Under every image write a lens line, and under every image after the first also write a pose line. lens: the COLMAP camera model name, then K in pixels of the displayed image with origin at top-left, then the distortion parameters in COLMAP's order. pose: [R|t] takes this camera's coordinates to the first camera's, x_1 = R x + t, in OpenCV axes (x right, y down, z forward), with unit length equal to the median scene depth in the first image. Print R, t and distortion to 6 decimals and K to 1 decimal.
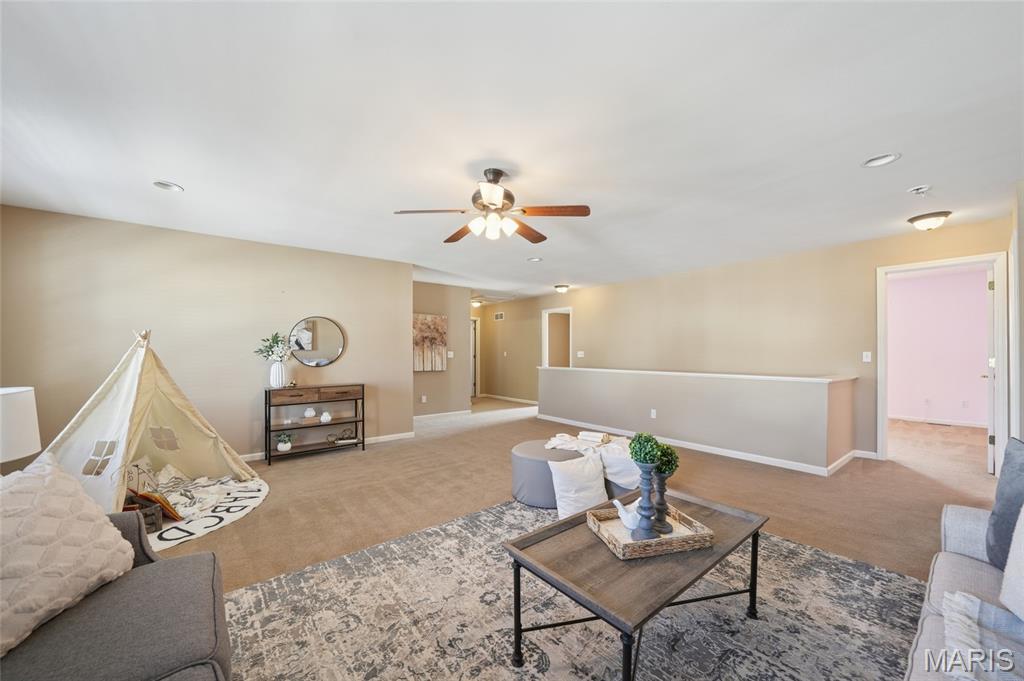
lens RADIAL K [[373.7, 0, 511.9], [0, 373.7, 349.3], [0, 0, 1]] dist [-0.002521, -0.000071]
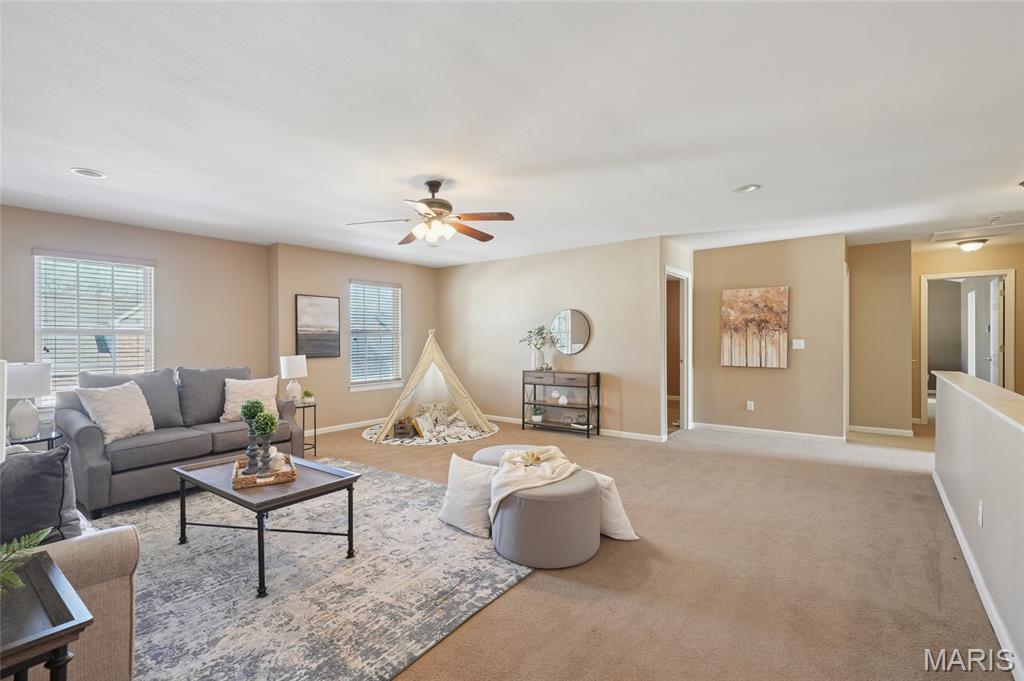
lens RADIAL K [[448.5, 0, 506.6], [0, 448.5, 344.1], [0, 0, 1]] dist [-0.000984, 0.001584]
pose [[0.263215, 0.002554, -0.964734, 0.717149], [0.010476, 0.999930, 0.005506, 0.006977], [0.964680, -0.011555, 0.263170, 0.474626]]
